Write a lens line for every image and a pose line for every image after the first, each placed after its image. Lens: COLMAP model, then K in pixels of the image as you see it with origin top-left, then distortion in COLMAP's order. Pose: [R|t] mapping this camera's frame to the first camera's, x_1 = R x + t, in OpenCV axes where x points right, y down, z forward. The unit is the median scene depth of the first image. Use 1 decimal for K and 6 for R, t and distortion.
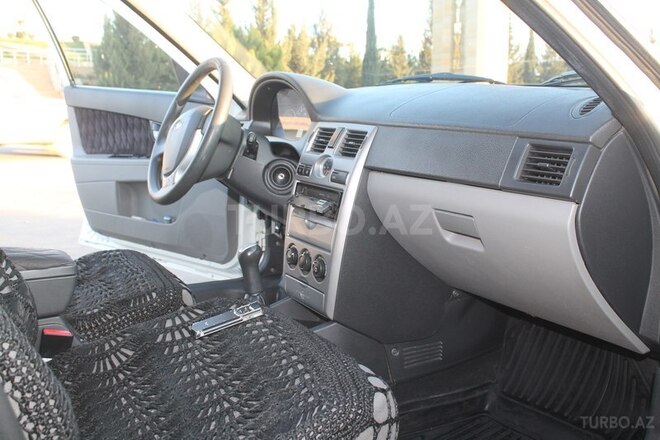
lens RADIAL K [[694.5, 0, 330.0], [0, 694.5, 220.0], [0, 0, 1]] dist [-0.075591, 0.011827]
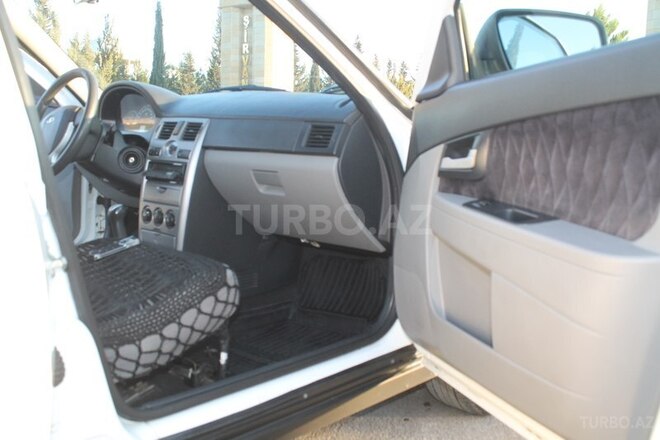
lens RADIAL K [[694.5, 0, 330.0], [0, 694.5, 220.0], [0, 0, 1]] dist [-0.075591, 0.011827]
pose [[0.955434, -0.029619, 0.293714, -0.110368], [0.037439, 0.999077, -0.021036, 0.104689], [-0.292820, 0.031095, 0.955662, -0.409214]]
